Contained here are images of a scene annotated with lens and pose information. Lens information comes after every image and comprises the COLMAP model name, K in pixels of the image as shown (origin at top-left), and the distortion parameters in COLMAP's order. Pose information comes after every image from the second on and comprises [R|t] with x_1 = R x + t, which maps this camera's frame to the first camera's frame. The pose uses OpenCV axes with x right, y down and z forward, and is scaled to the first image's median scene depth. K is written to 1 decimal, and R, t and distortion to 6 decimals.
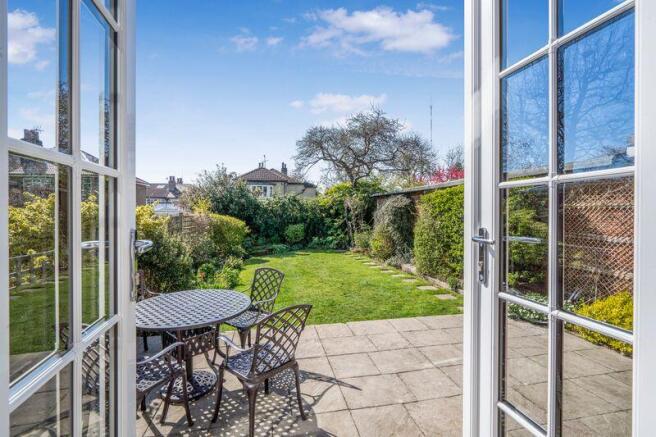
lens RADIAL K [[311.2, 0, 328.0], [0, 311.2, 218.5], [0, 0, 1]] dist [-0.000544, -0.000127]
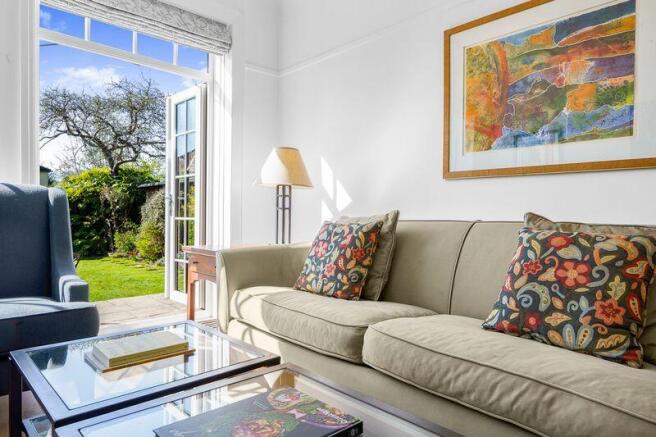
lens RADIAL K [[422.7, 0, 328.0], [0, 422.7, 218.5], [0, 0, 1]] dist [-0.005400, -0.001599]
pose [[0.851907, 0.002192, 0.523689, -0.012964], [0.001883, 0.999972, -0.007248, 0.016591], [-0.523690, 0.007161, 0.851879, -0.163973]]
